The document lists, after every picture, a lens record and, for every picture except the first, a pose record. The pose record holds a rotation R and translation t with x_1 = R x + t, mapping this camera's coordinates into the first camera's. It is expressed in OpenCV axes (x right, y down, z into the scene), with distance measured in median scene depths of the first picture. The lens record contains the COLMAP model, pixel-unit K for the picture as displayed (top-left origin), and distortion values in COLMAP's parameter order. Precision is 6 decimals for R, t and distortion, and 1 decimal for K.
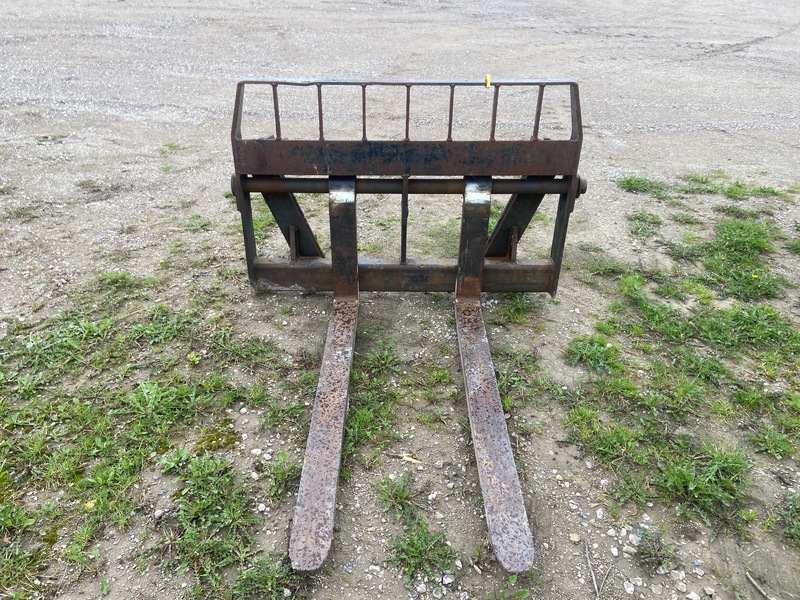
lens RADIAL K [[604.3, 0, 396.6], [0, 604.3, 294.3], [0, 0, 1]] dist [0.103915, -0.117729]
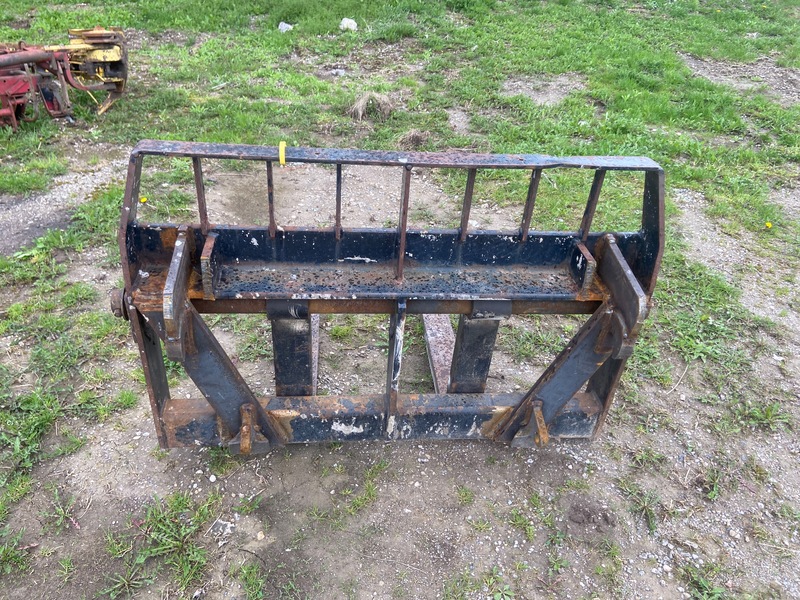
lens RADIAL K [[604.3, 0, 389.7], [0, 604.3, 296.1], [0, 0, 1]] dist [0.103915, -0.117729]
pose [[-0.993652, -0.016290, -0.111313, 0.100525], [-0.107056, 0.440957, 0.891120, -0.806799], [0.034568, 0.897380, -0.439902, 1.339257]]
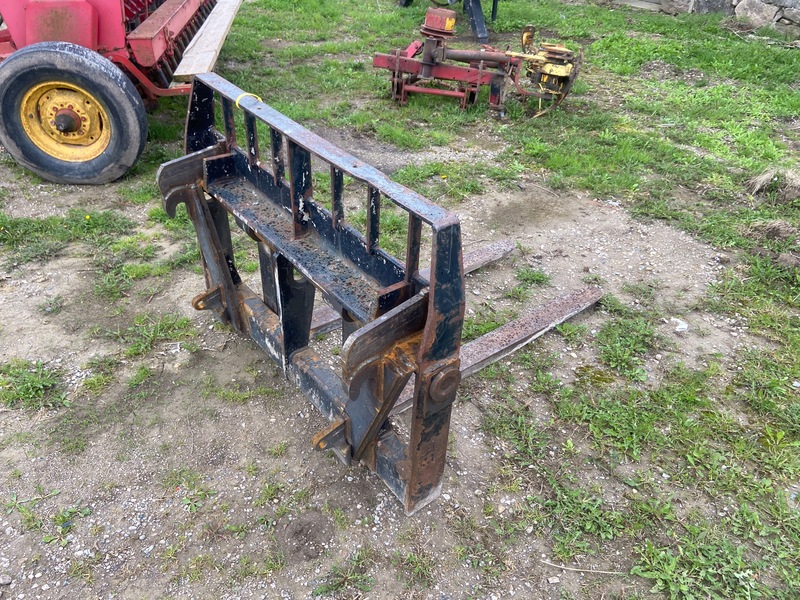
lens RADIAL K [[604.3, 0, 405.1], [0, 604.3, 298.7], [0, 0, 1]] dist [0.103915, -0.117729]
pose [[-0.620204, -0.486020, 0.615737, -0.592514], [0.330632, 0.549846, 0.767041, -0.728667], [-0.711358, 0.679304, -0.180322, 1.120506]]
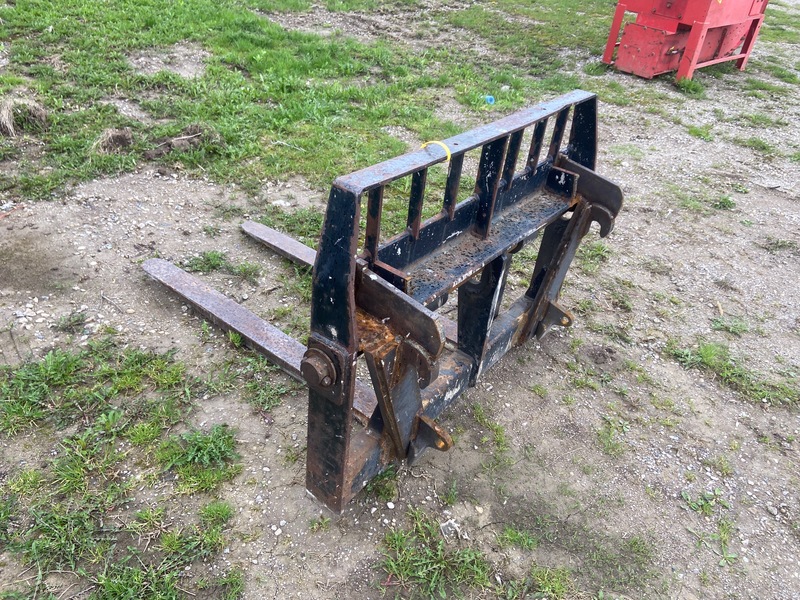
lens RADIAL K [[604.3, 0, 403.2], [0, 604.3, 296.5], [0, 0, 1]] dist [0.103915, -0.117729]
pose [[-0.606603, 0.373654, -0.701723, 0.636800], [-0.482658, 0.528288, 0.698536, -0.658719], [0.631723, 0.762427, -0.140114, 1.123222]]
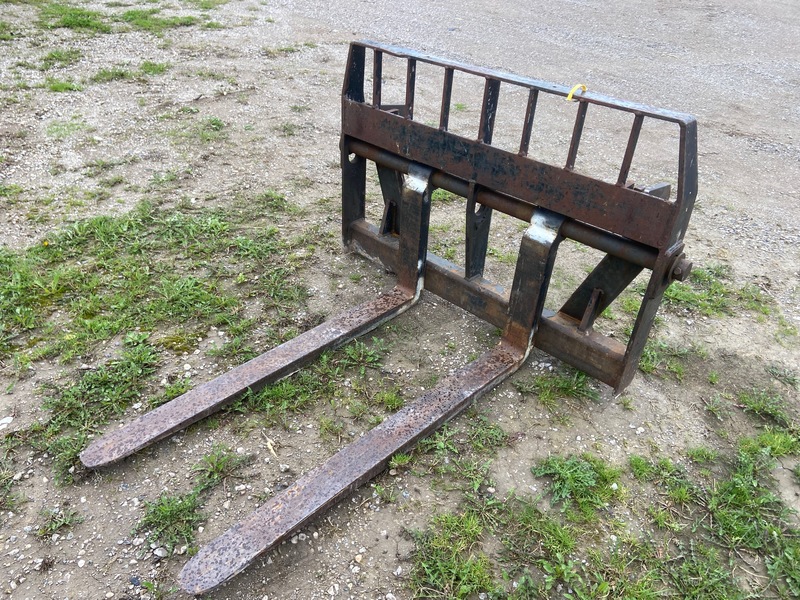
lens RADIAL K [[604.3, 0, 394.3], [0, 604.3, 306.5], [0, 0, 1]] dist [0.103915, -0.117729]
pose [[0.716036, 0.407929, -0.566468, 0.503450], [-0.373739, 0.909409, 0.182469, -0.150714], [0.589585, 0.081057, 0.803629, 0.251230]]
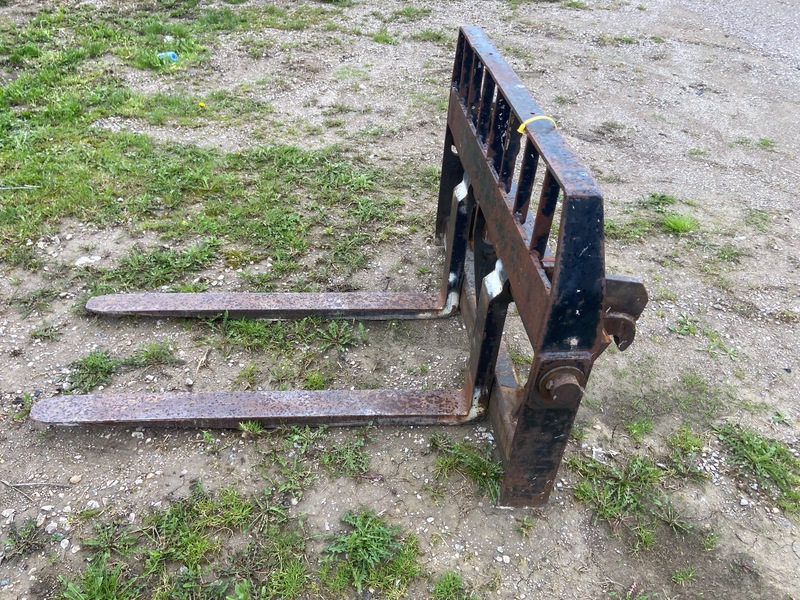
lens RADIAL K [[604.3, 0, 391.4], [0, 604.3, 307.1], [0, 0, 1]] dist [0.103915, -0.117729]
pose [[0.064824, 0.602820, -0.795240, 0.693482], [-0.526063, 0.697830, 0.486098, -0.418125], [0.847971, 0.386836, 0.362357, 0.687558]]
